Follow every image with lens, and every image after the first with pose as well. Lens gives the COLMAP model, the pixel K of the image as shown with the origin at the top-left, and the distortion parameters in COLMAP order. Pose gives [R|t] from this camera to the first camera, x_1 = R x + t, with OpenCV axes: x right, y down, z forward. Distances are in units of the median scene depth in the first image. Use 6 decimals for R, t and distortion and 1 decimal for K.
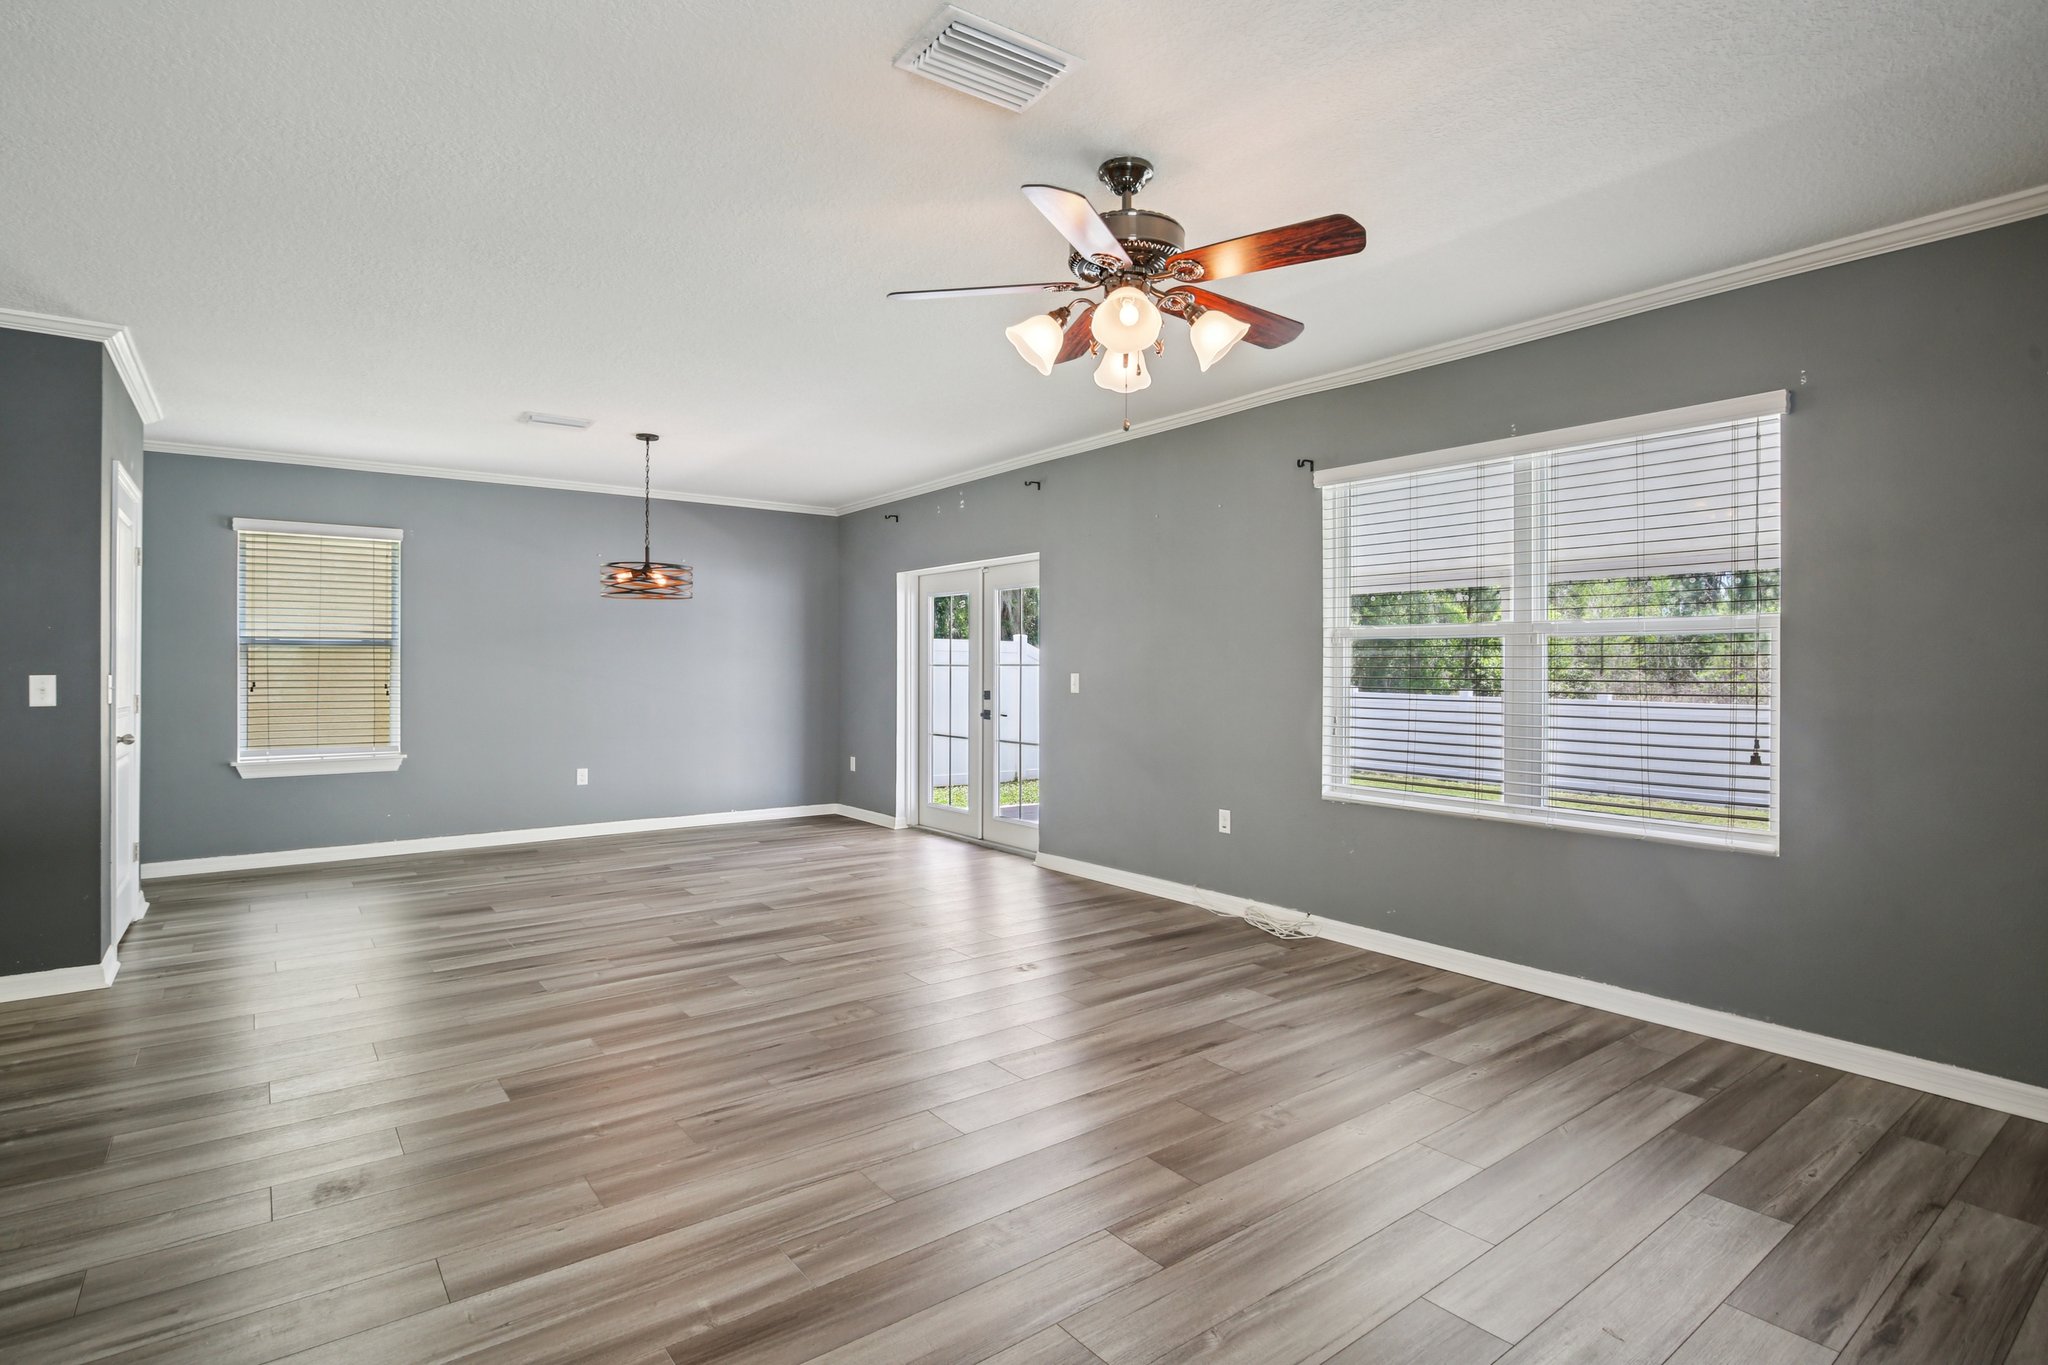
lens RADIAL K [[1040.3, 0, 1024.5], [0, 1040.3, 662.0], [0, 0, 1]] dist [-0.014910, 0.001319]
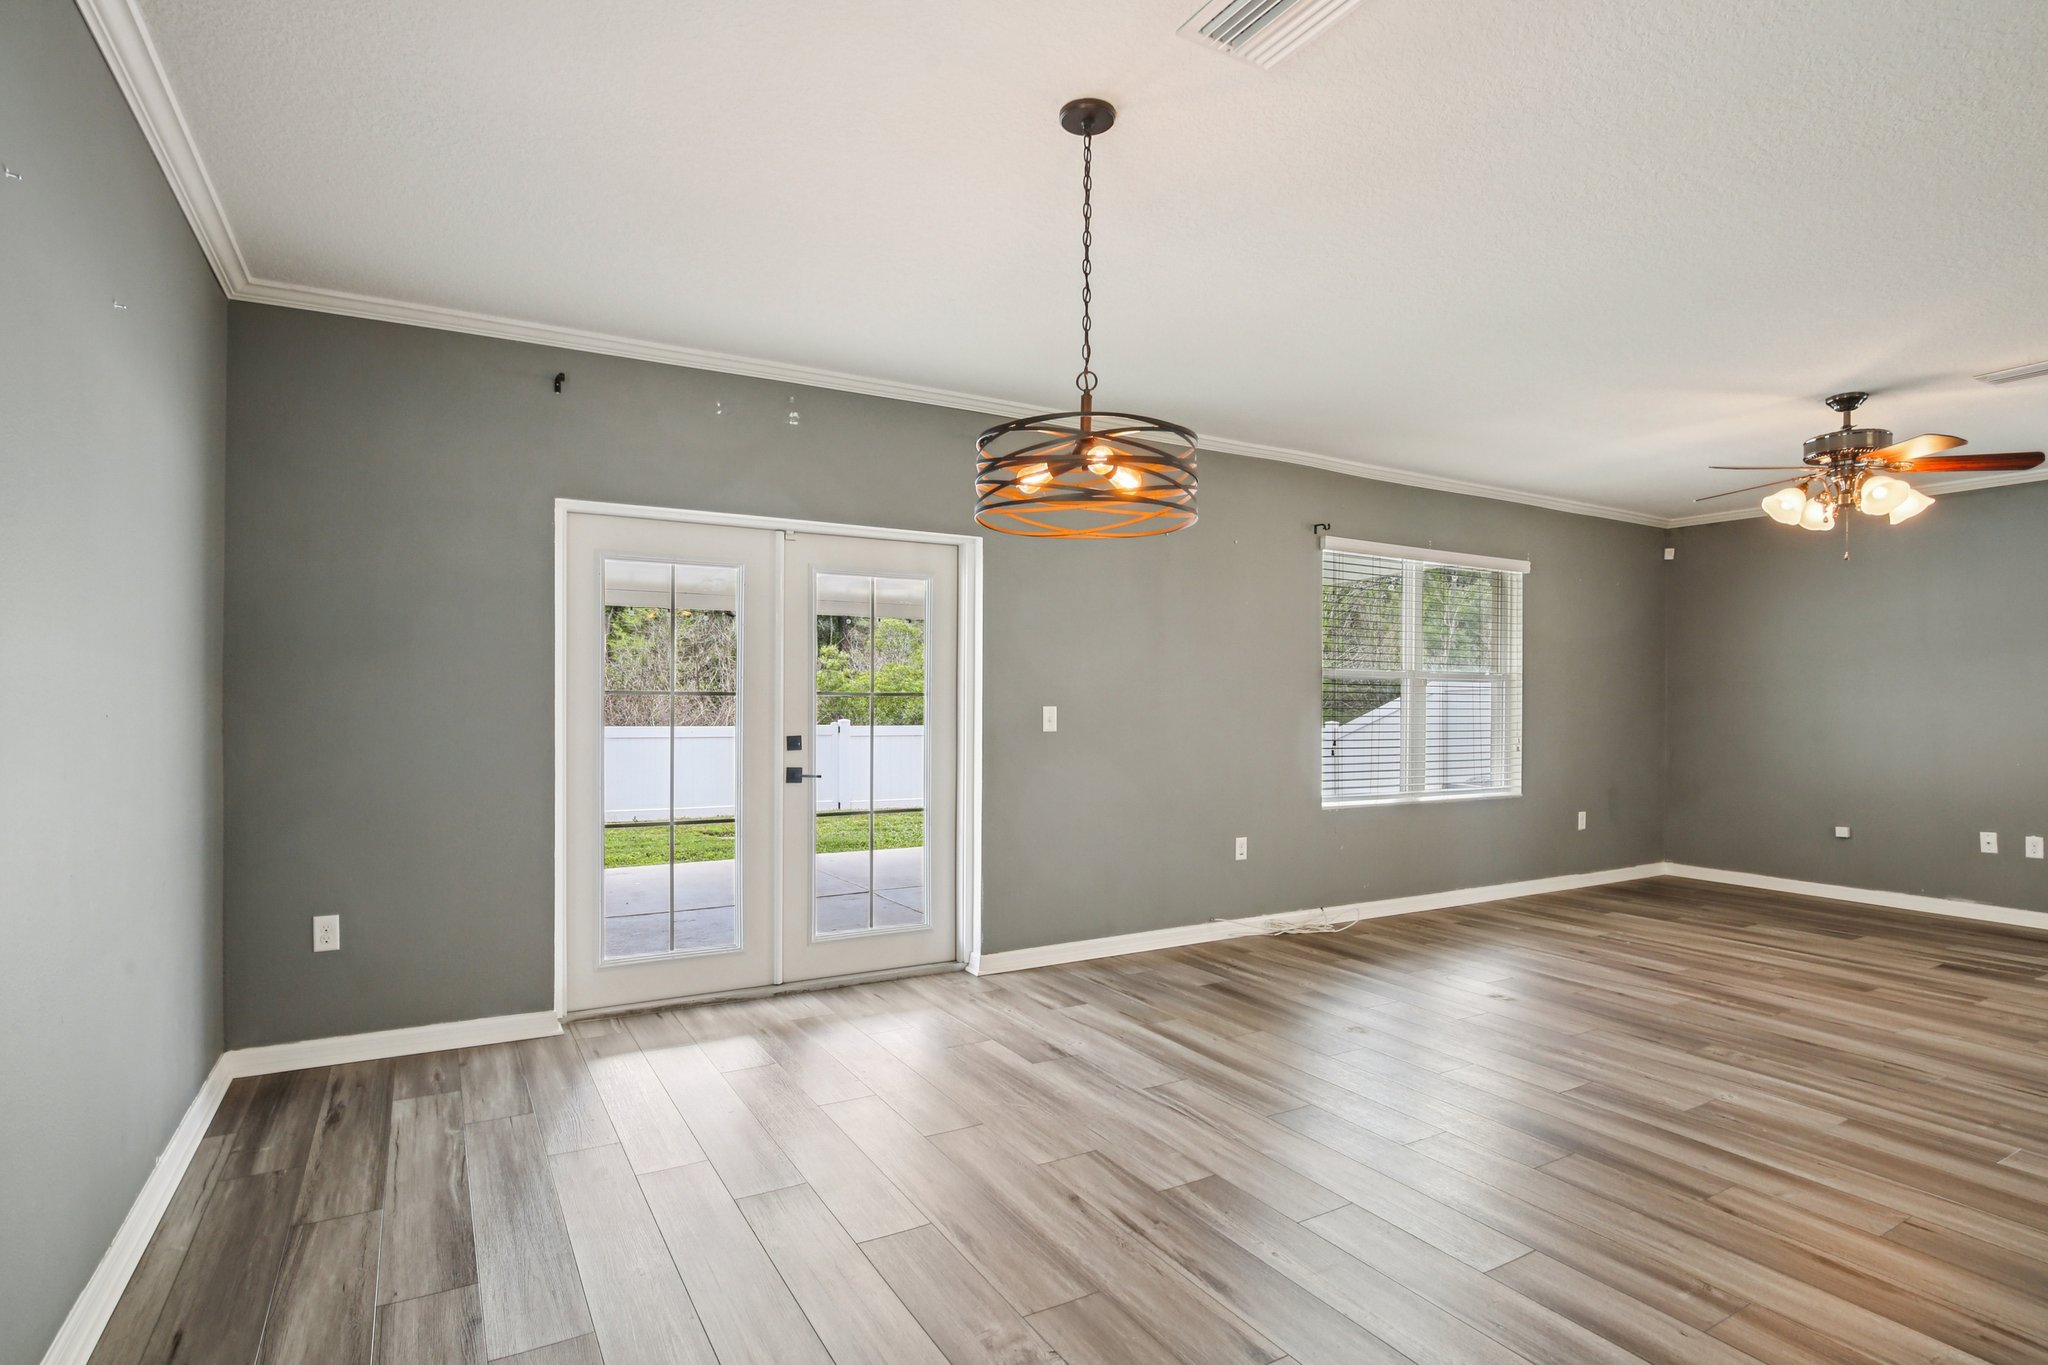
lens RADIAL K [[1040.3, 0, 1036.9], [0, 1040.3, 693.4], [0, 0, 1]] dist [-0.014910, 0.001319]
pose [[0.116610, 0.003927, 0.993170, -0.949845], [-0.010328, 0.999943, -0.002741, 0.004899], [-0.993124, -0.009938, 0.116644, 1.204825]]
